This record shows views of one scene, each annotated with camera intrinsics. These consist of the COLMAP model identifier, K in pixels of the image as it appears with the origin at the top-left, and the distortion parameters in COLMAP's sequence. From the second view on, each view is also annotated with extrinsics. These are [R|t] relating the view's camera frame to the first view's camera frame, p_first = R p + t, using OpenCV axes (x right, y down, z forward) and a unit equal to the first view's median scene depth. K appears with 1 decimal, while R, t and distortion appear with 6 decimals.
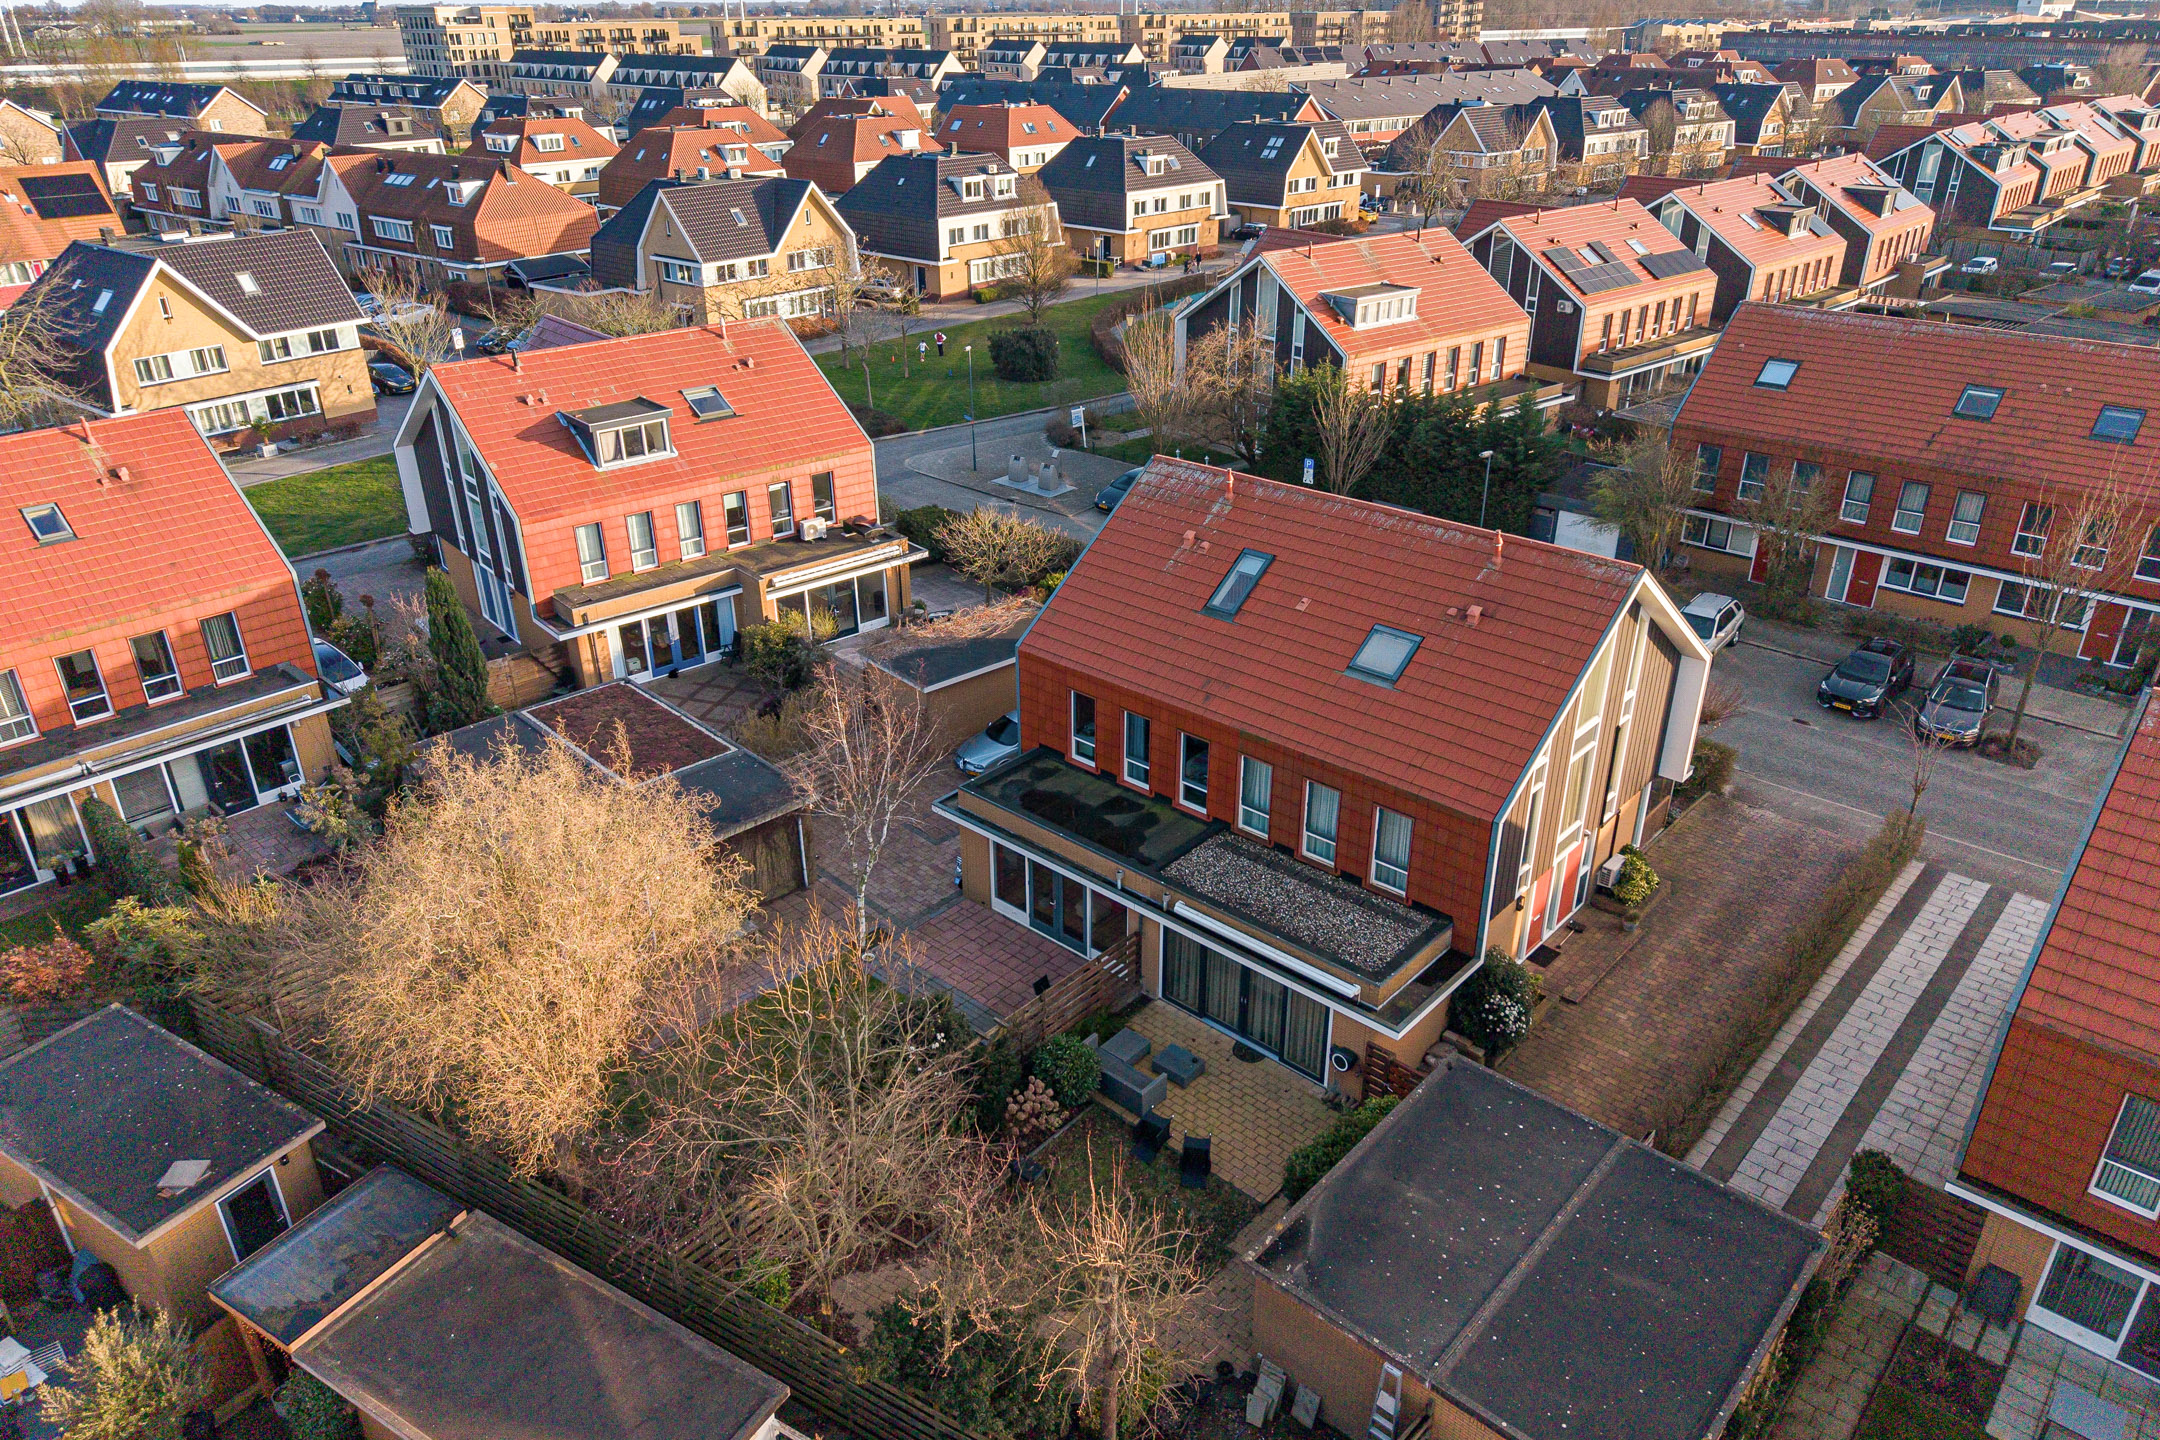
lens RADIAL K [[1445.2, 0, 1067.3], [0, 1445.2, 657.1], [0, 0, 1]] dist [0.030192, -0.032306]
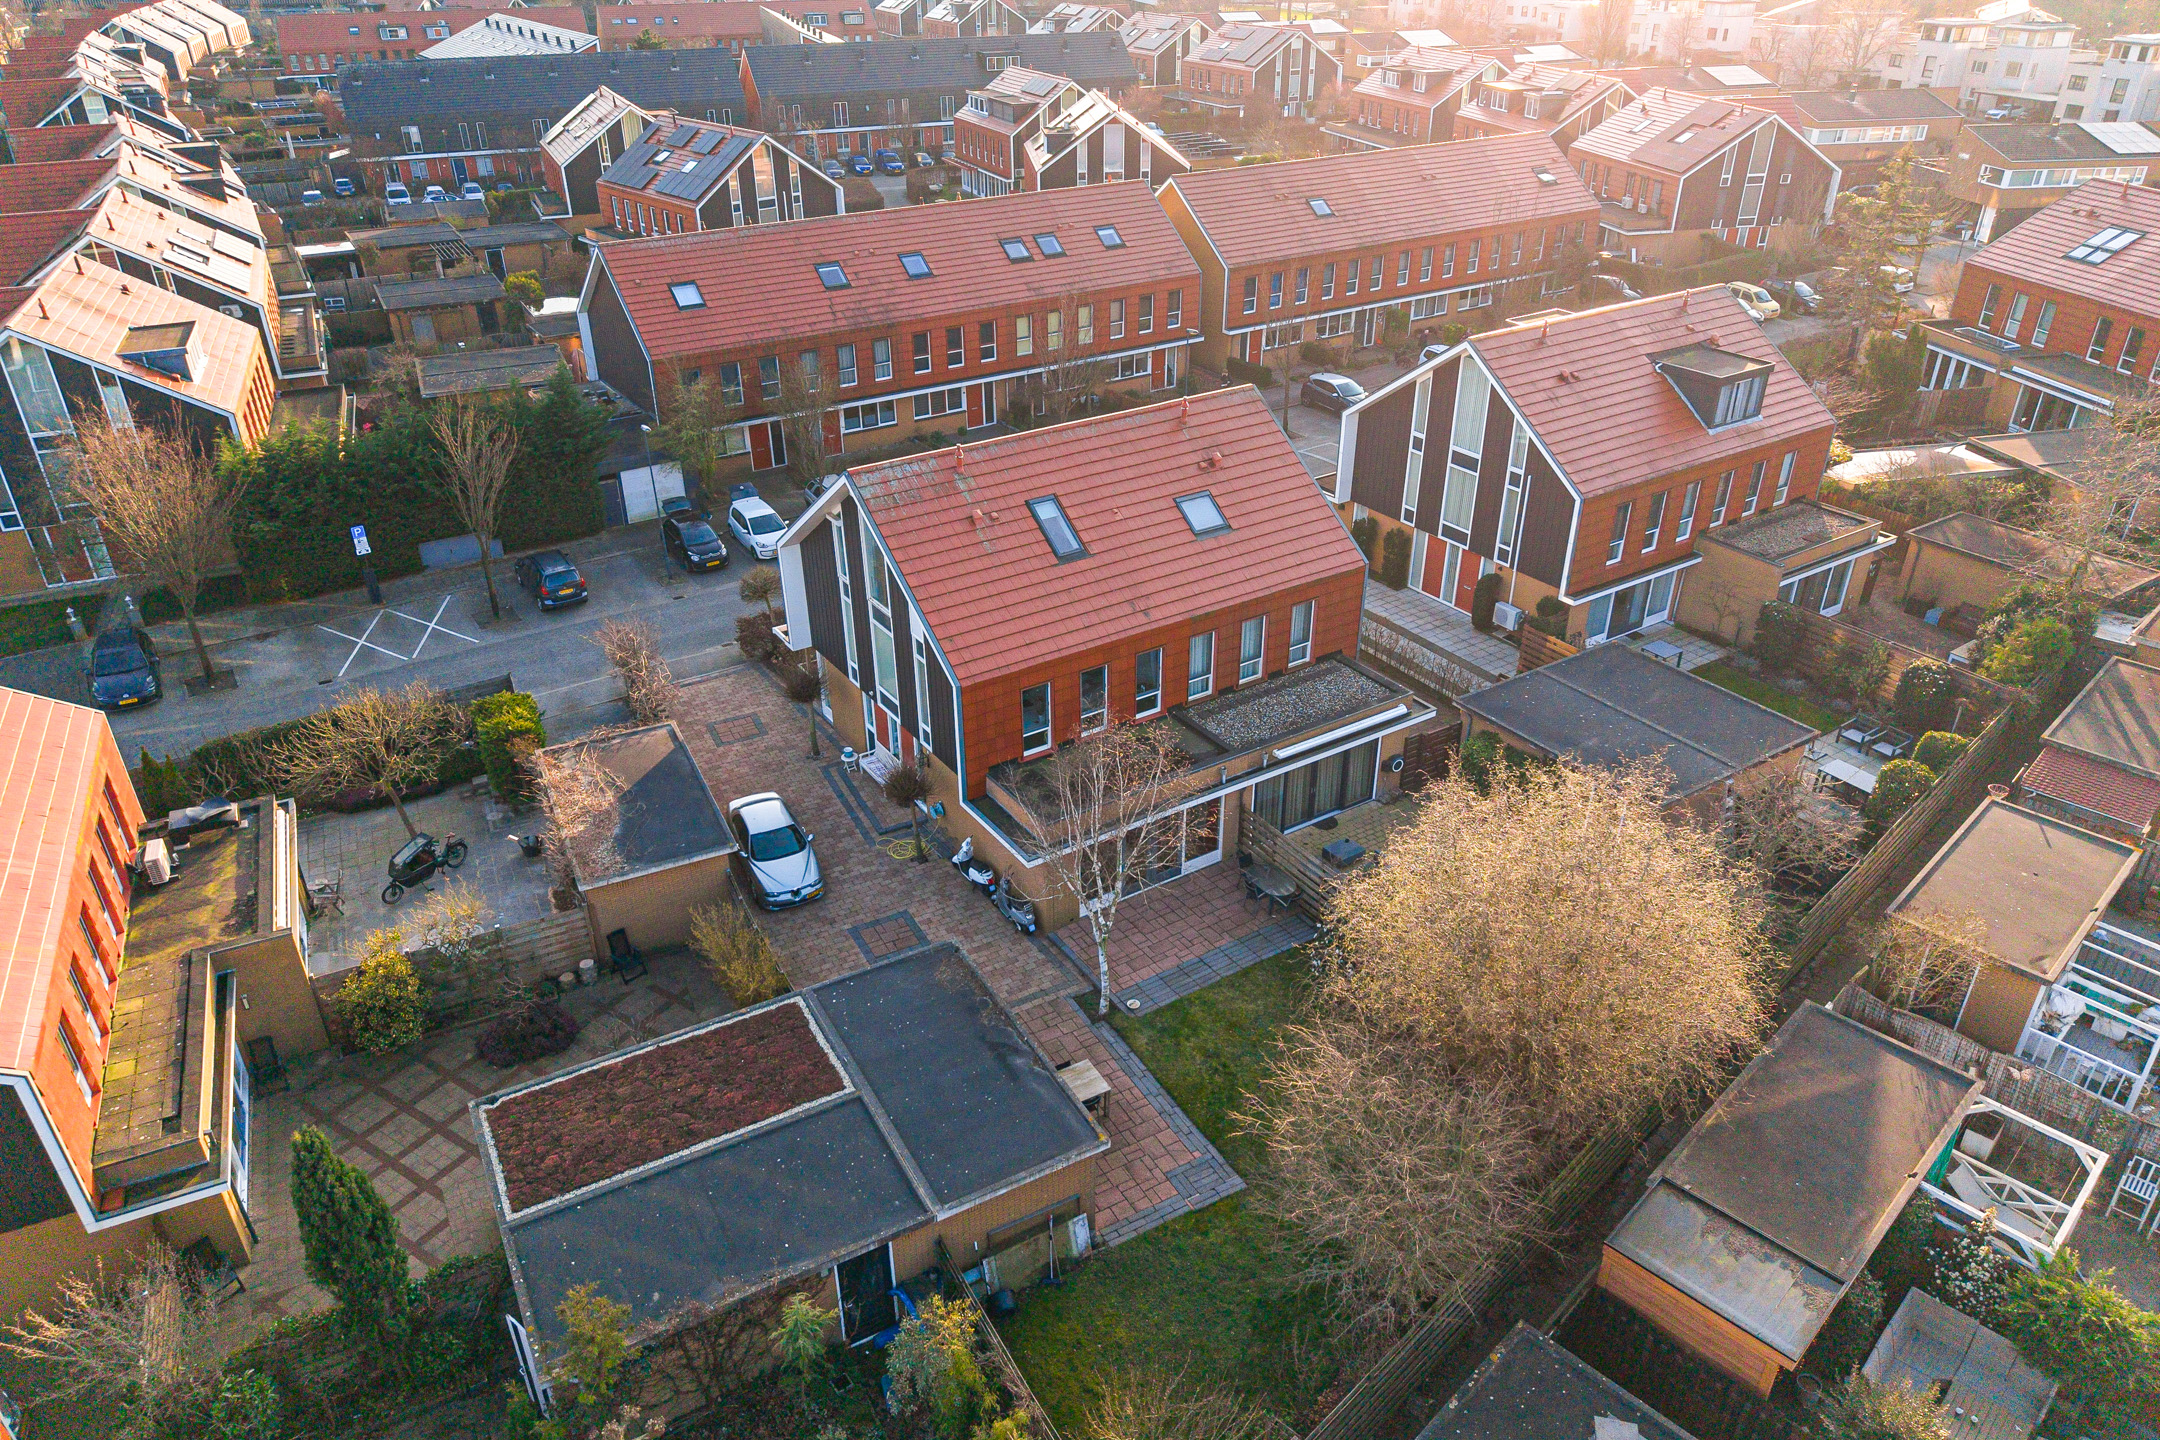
lens RADIAL K [[1431.6, 0, 1079.8], [0, 1431.6, 728.4], [0, 0, 1]] dist [0.019177, -0.018706]
pose [[0.246793, -0.473735, 0.845381, -0.877492], [0.398279, 0.844866, 0.357177, -0.306678], [-0.883441, 0.248549, 0.397186, 0.615993]]
